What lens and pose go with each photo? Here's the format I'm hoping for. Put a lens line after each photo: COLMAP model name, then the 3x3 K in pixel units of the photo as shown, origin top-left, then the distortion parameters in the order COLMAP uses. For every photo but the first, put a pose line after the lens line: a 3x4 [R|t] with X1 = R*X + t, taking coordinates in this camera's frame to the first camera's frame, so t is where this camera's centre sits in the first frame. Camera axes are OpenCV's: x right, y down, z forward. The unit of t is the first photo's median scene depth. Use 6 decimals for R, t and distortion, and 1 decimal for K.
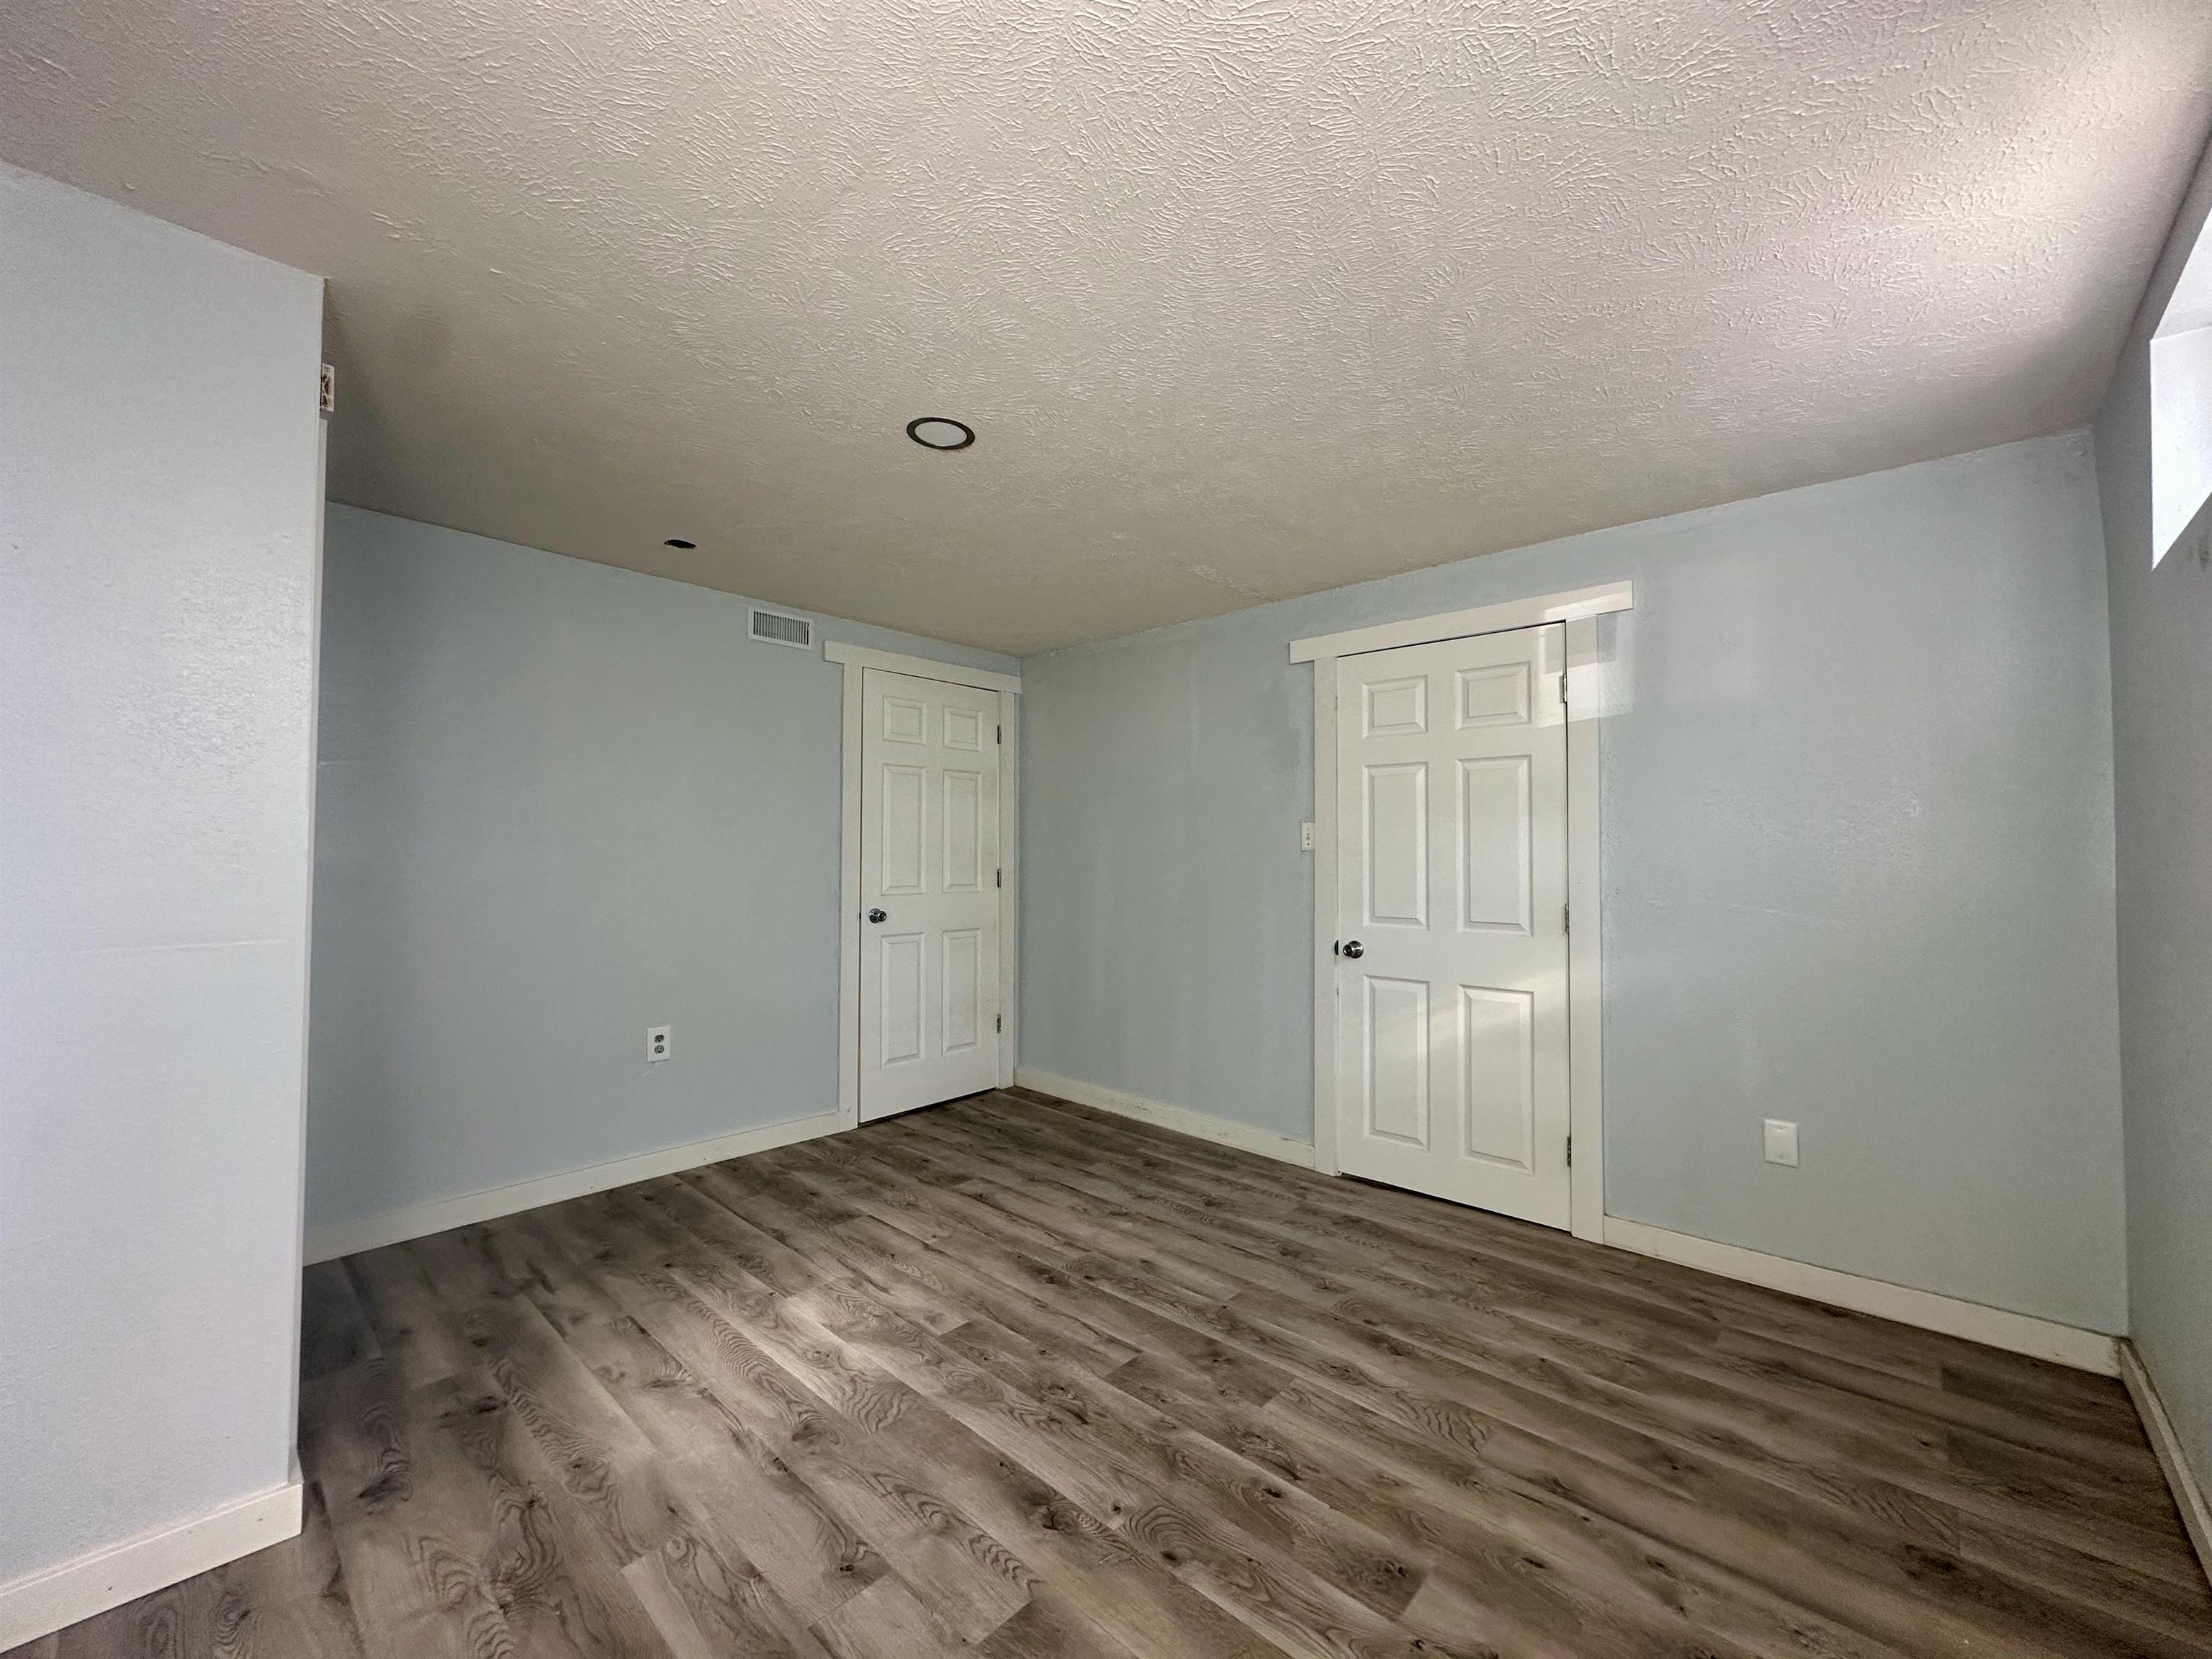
lens RADIAL K [[882.3, 0, 1106.5], [0, 882.3, 834.3], [0, 0, 1]] dist [-0.007449, 0.001095]
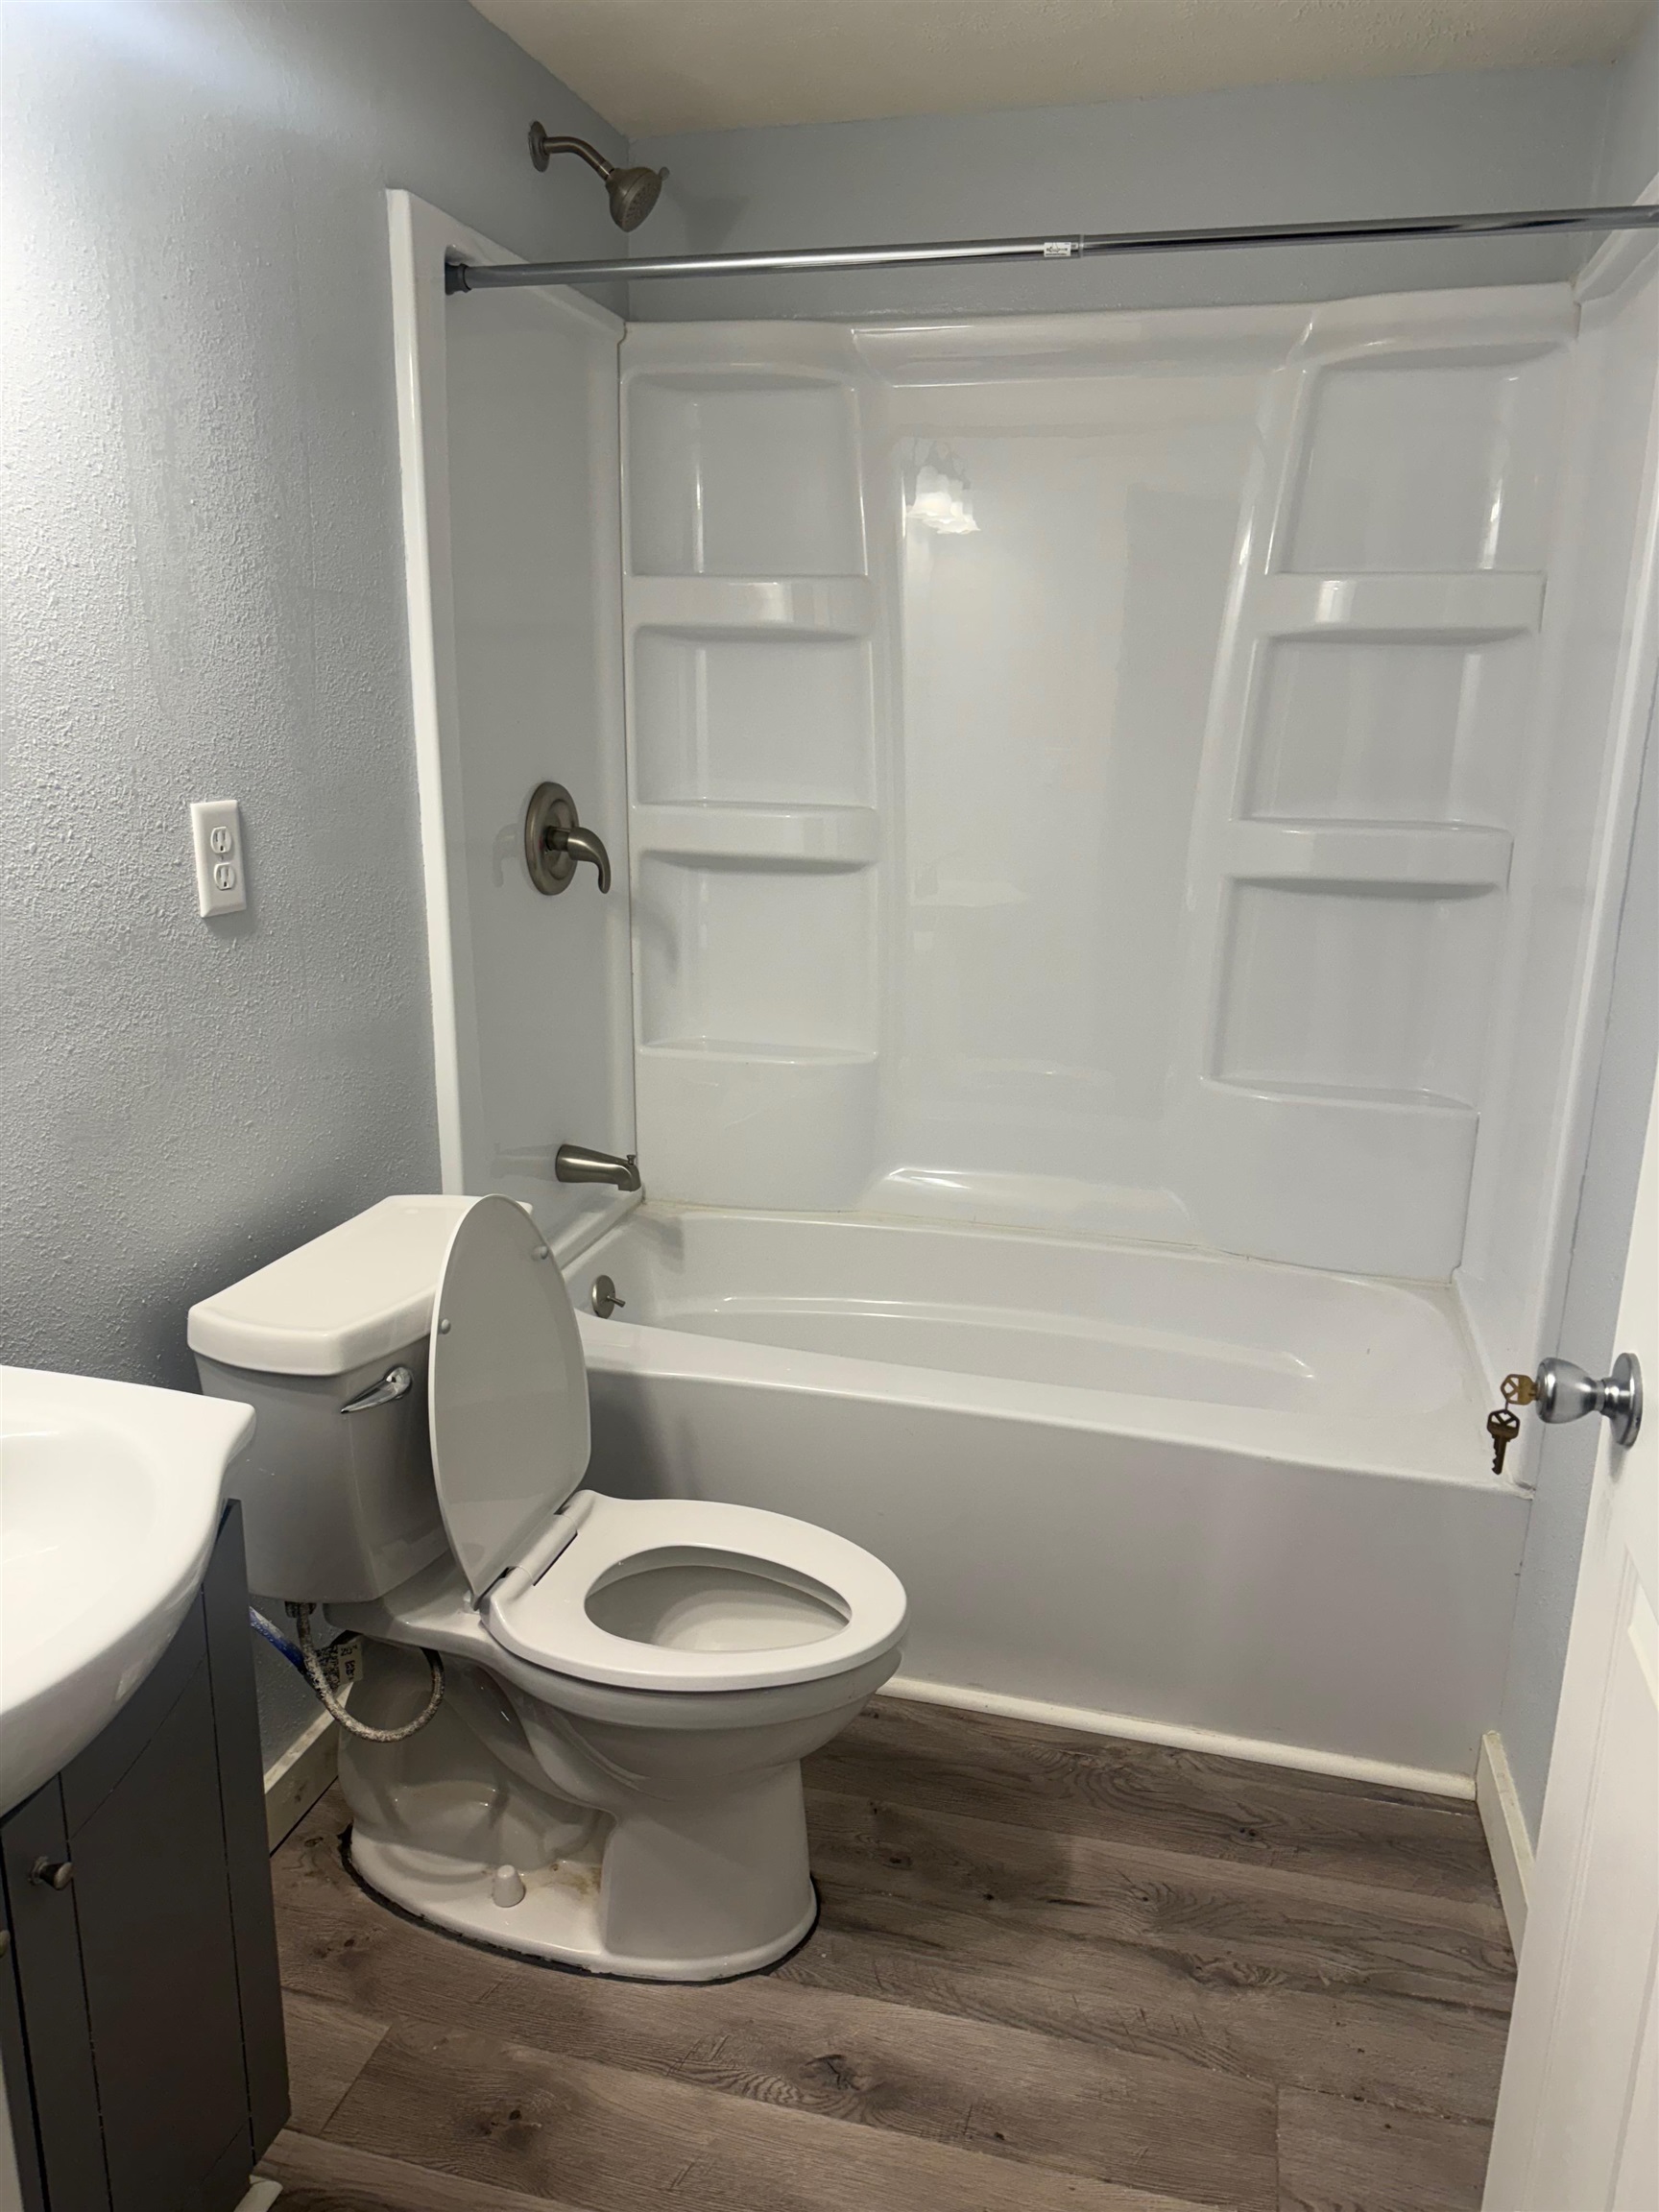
lens RADIAL K [[1584.6, 0, 842.9], [0, 1584.6, 1118.9], [0, 0, 1]] dist [0.027818, -0.025992]
pose [[-0.884319, 0.107508, -0.454337, 0.345234], [-0.003223, 0.971698, 0.236203, -0.077799], [0.466872, 0.210343, -0.858945, 1.778687]]
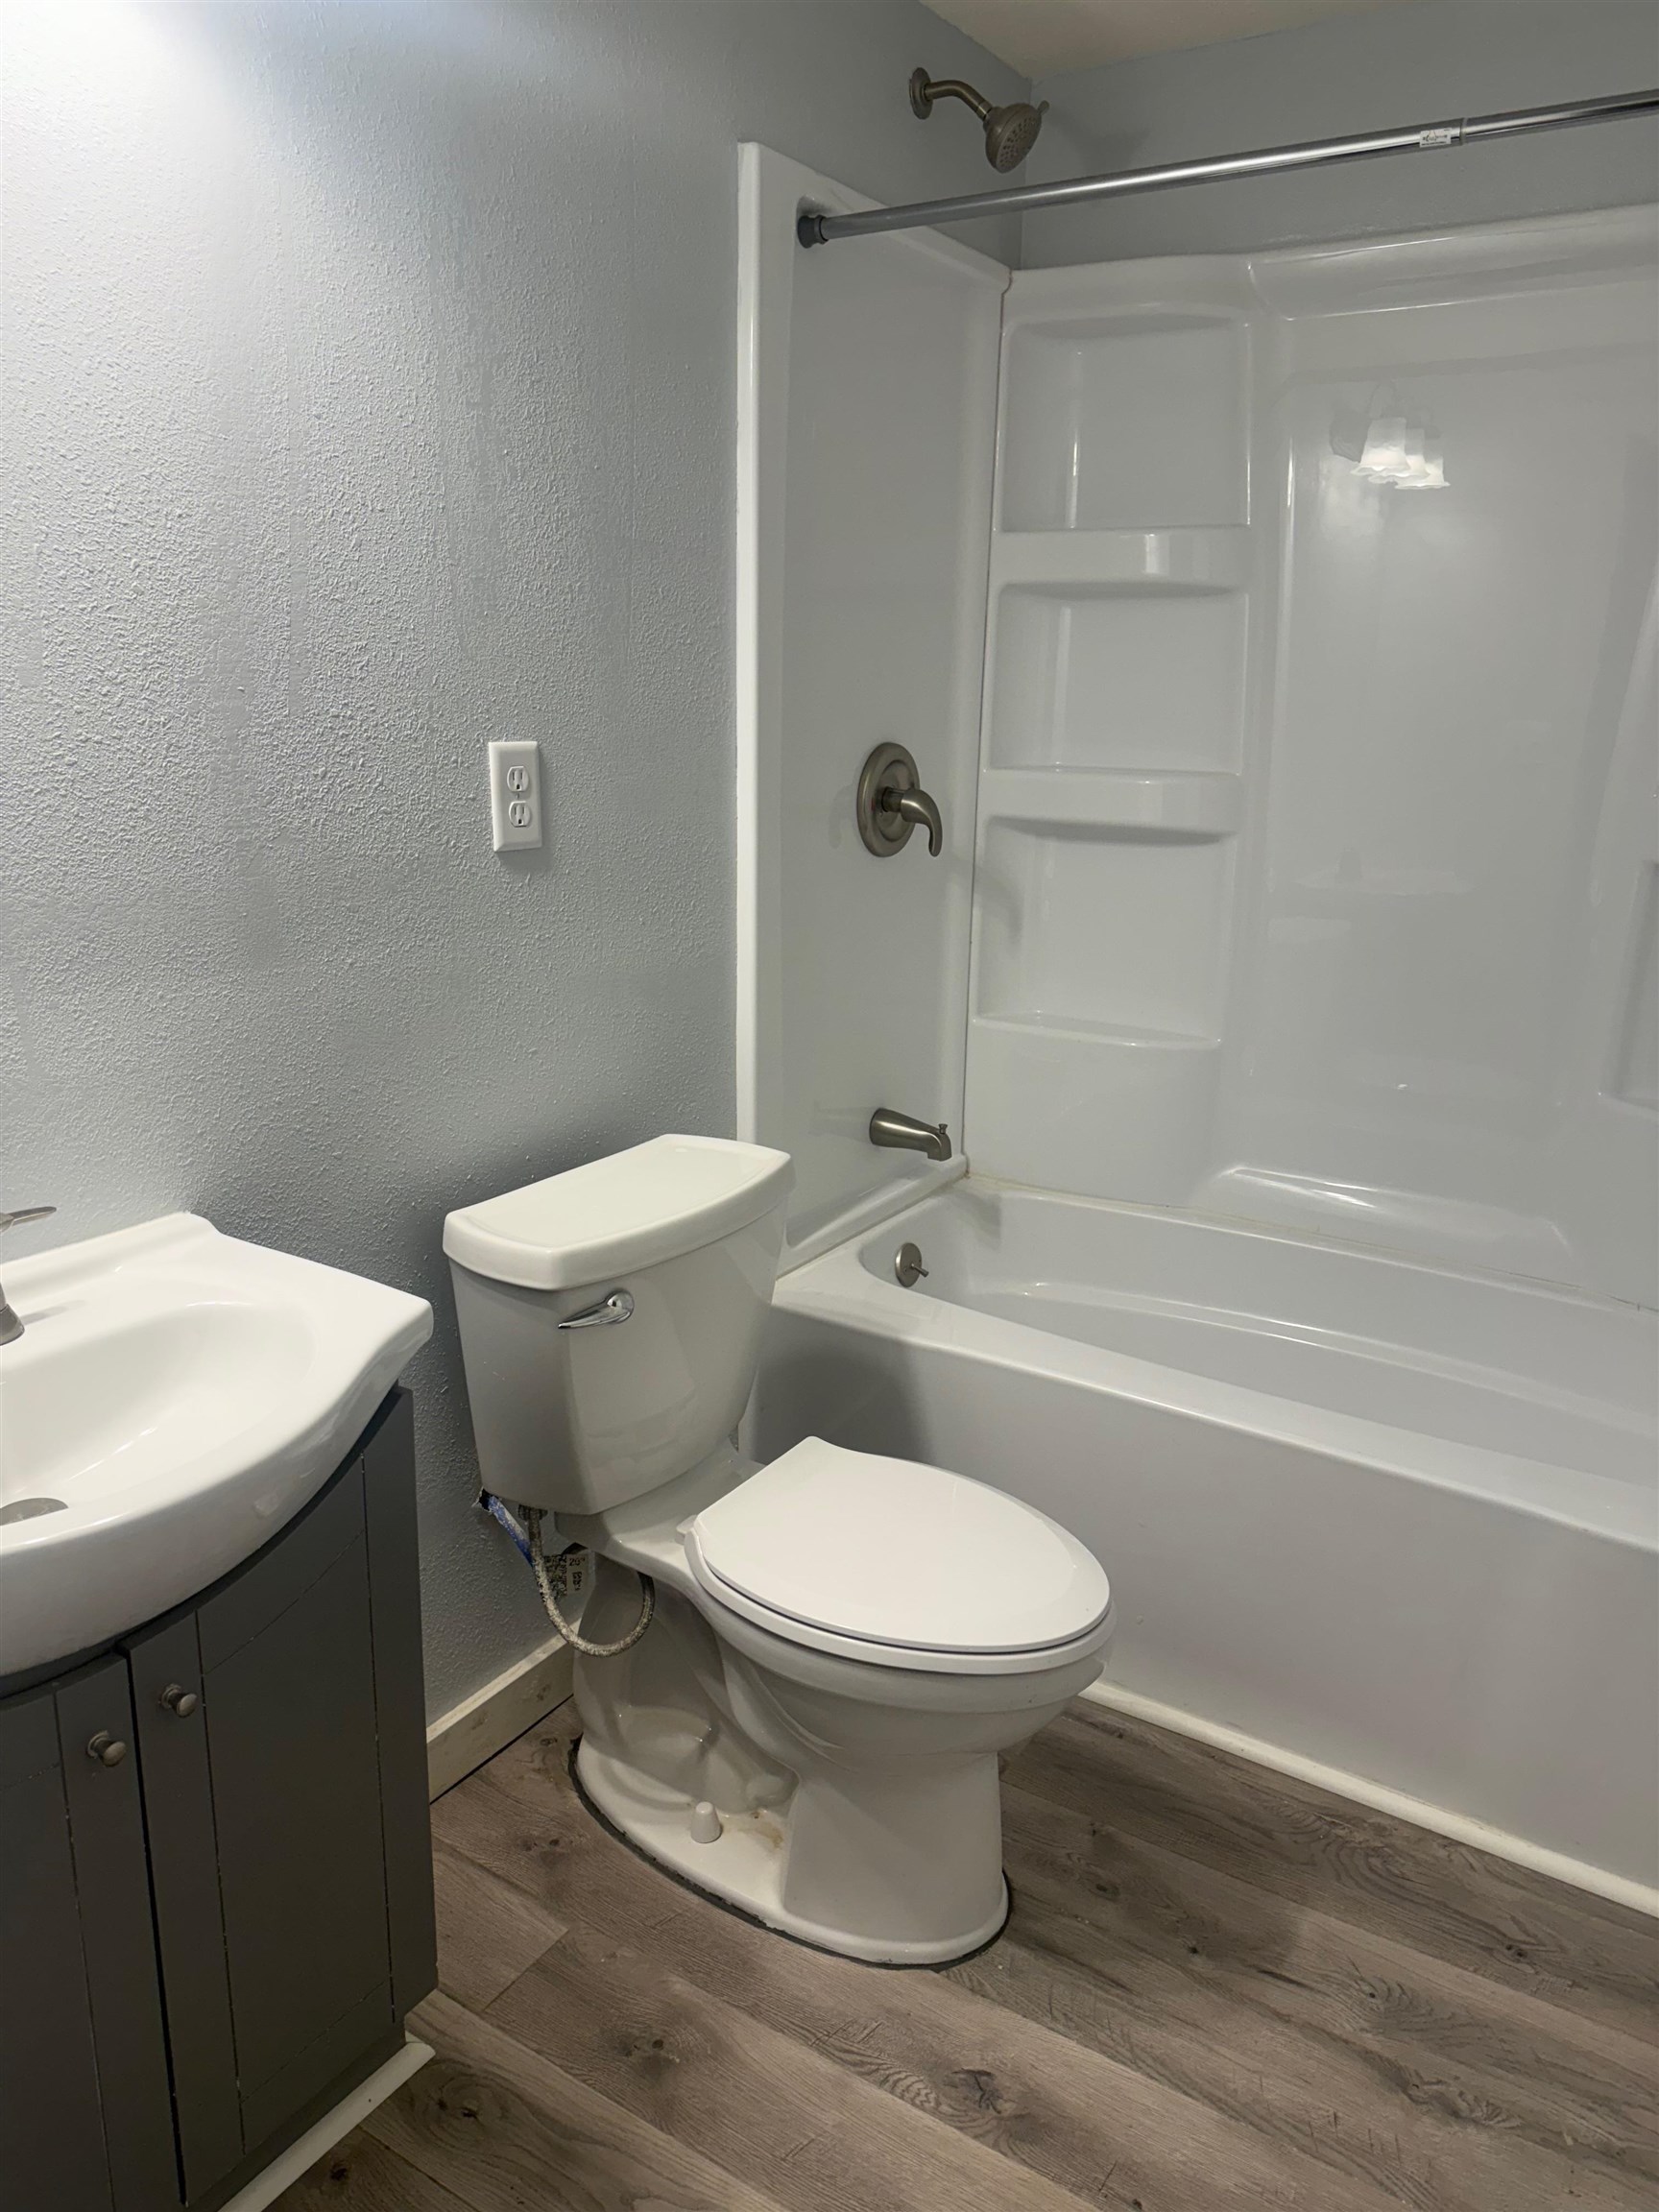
lens RADIAL K [[1584.6, 0, 829.6], [0, 1584.6, 1120.9], [0, 0, 1]] dist [0.027818, -0.025992]
pose [[-0.985263, 0.026035, -0.169054, 0.184961], [-0.016214, 0.969681, 0.243835, -0.047426], [0.170277, 0.242983, -0.954969, 1.795063]]
